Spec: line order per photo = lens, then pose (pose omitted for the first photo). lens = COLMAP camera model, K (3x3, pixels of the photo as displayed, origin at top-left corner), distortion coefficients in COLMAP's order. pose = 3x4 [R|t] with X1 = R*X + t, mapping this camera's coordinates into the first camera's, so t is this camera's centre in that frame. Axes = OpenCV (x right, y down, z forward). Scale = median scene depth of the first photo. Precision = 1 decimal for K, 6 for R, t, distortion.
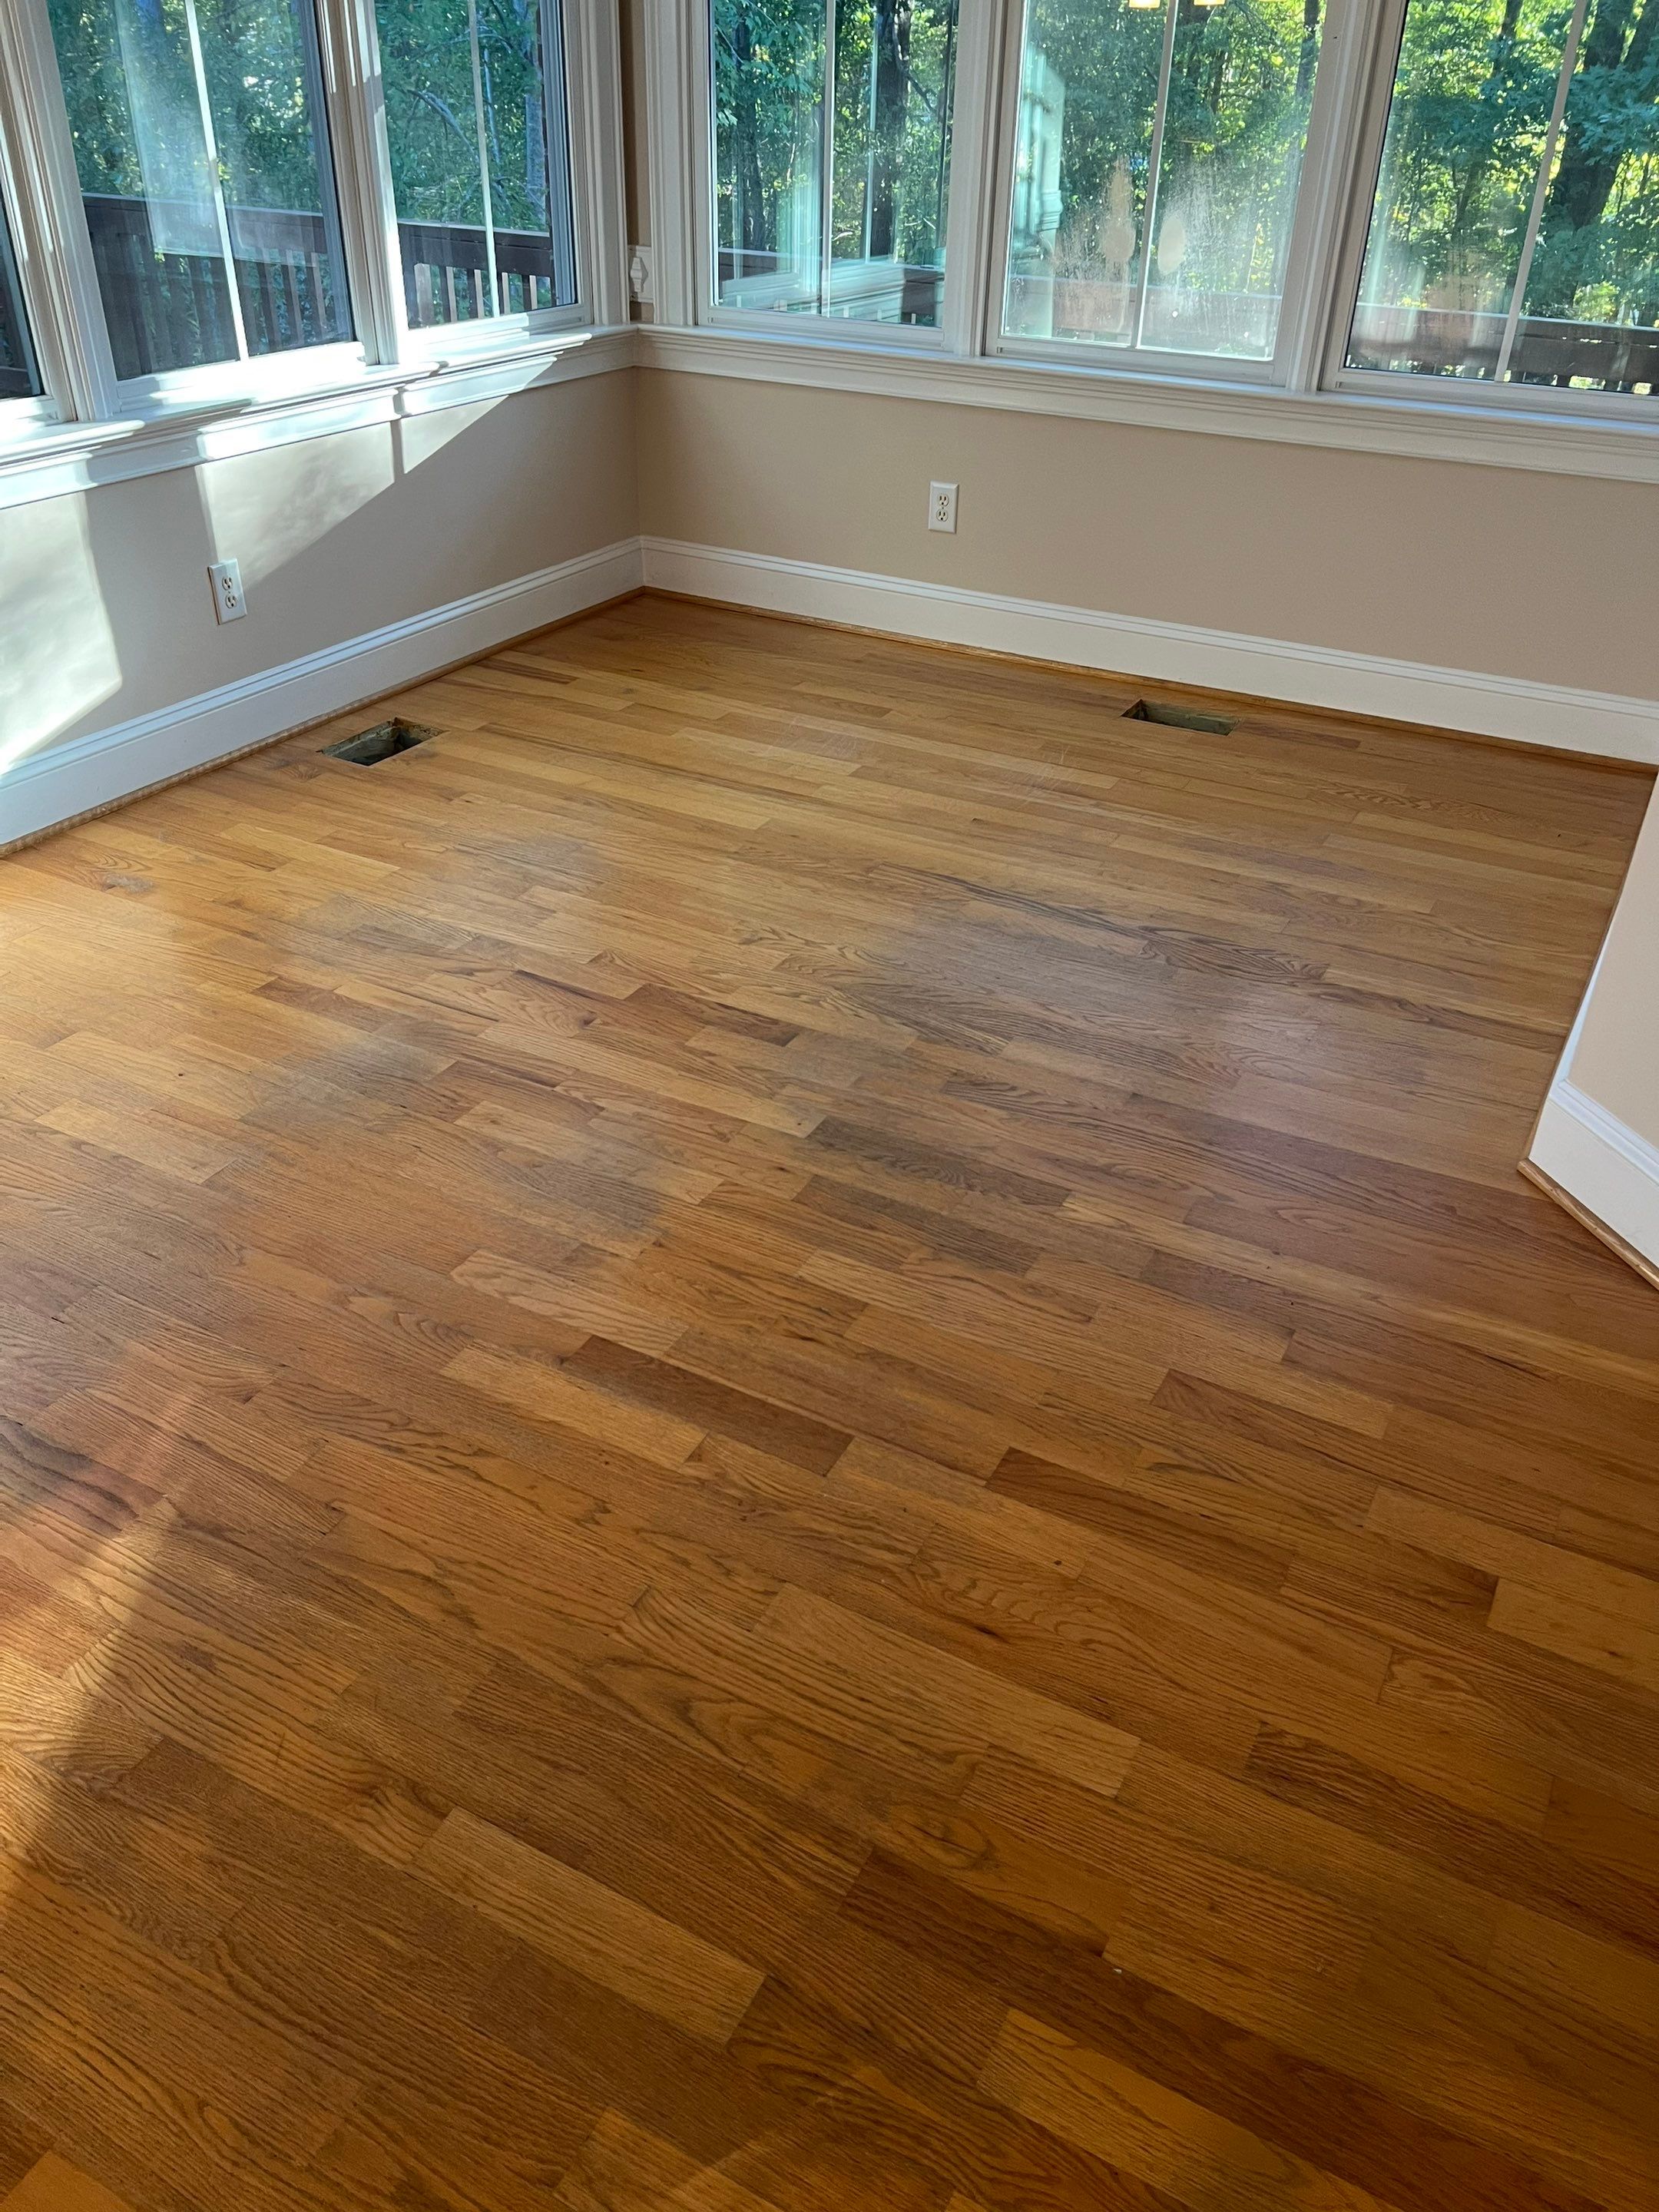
lens RADIAL K [[1652.5, 0, 834.4], [0, 1652.5, 1102.2], [0, 0, 1]] dist [0.039820, -0.048049]
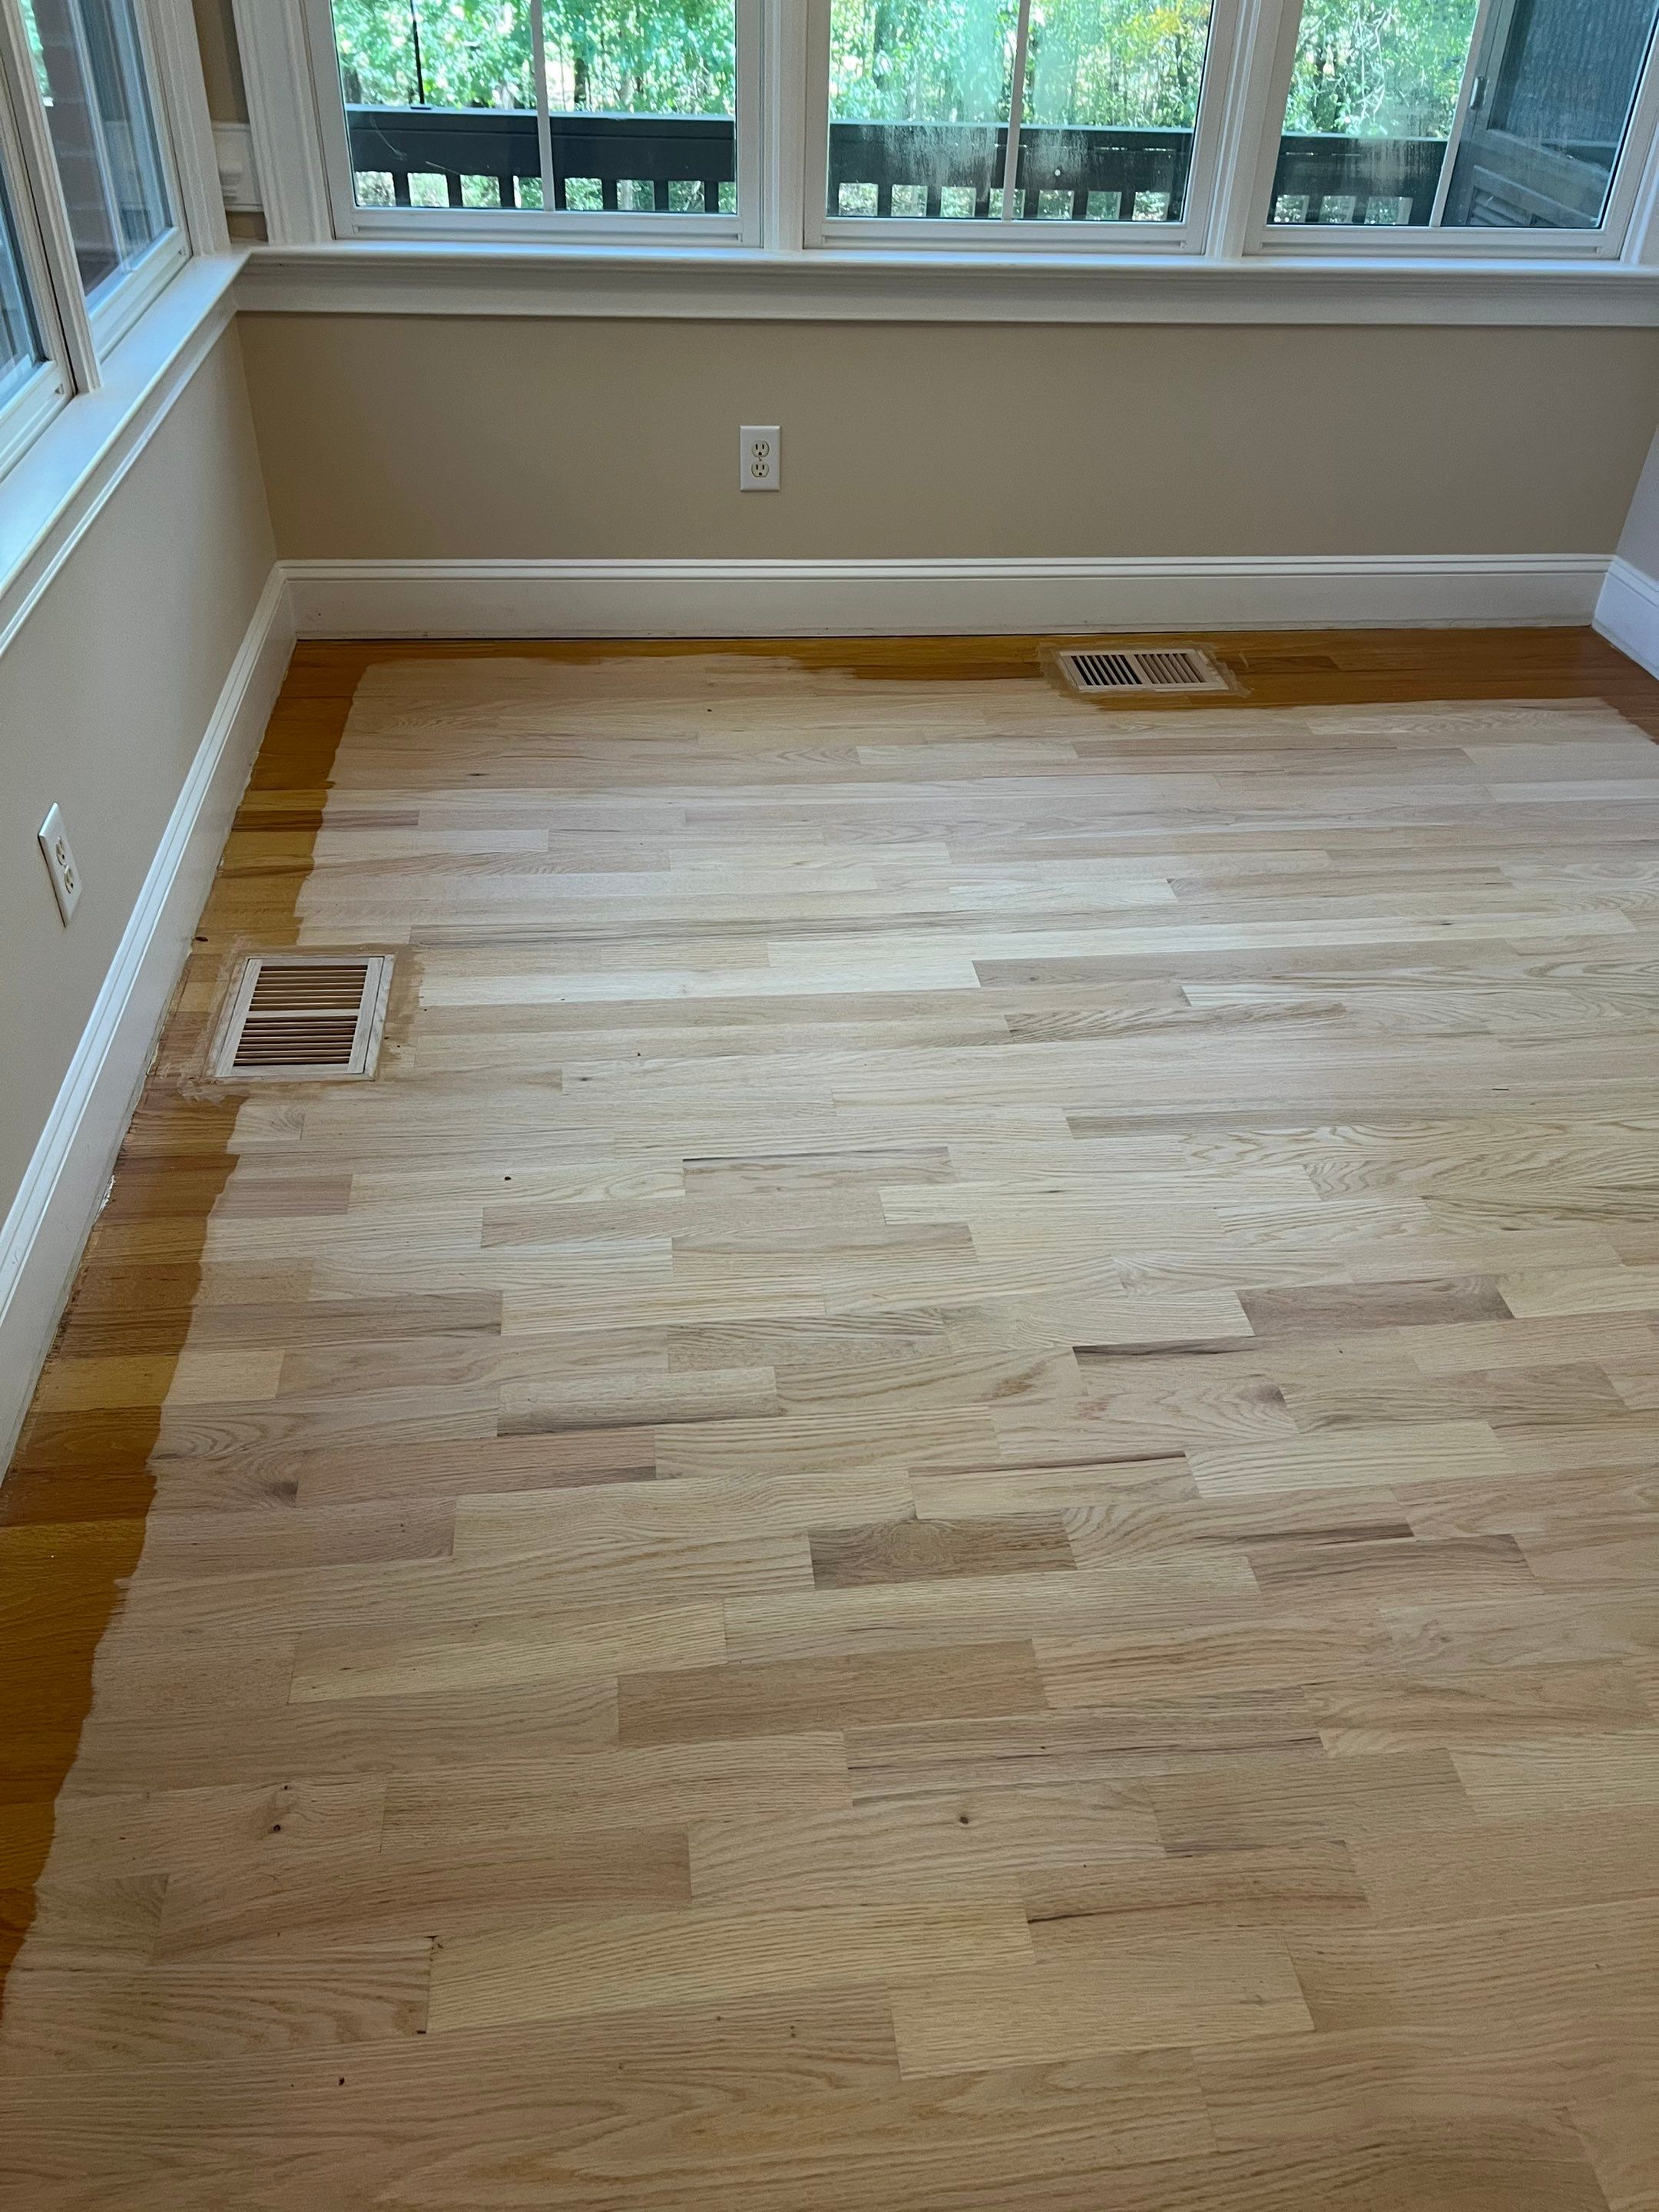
lens RADIAL K [[1652.5, 0, 828.9], [0, 1652.5, 1119.3], [0, 0, 1]] dist [0.039820, -0.048049]
pose [[0.818287, -0.347148, 0.458142, -0.860593], [0.292007, 0.937580, 0.188879, -0.506653], [-0.495114, -0.020777, 0.868580, 0.781503]]
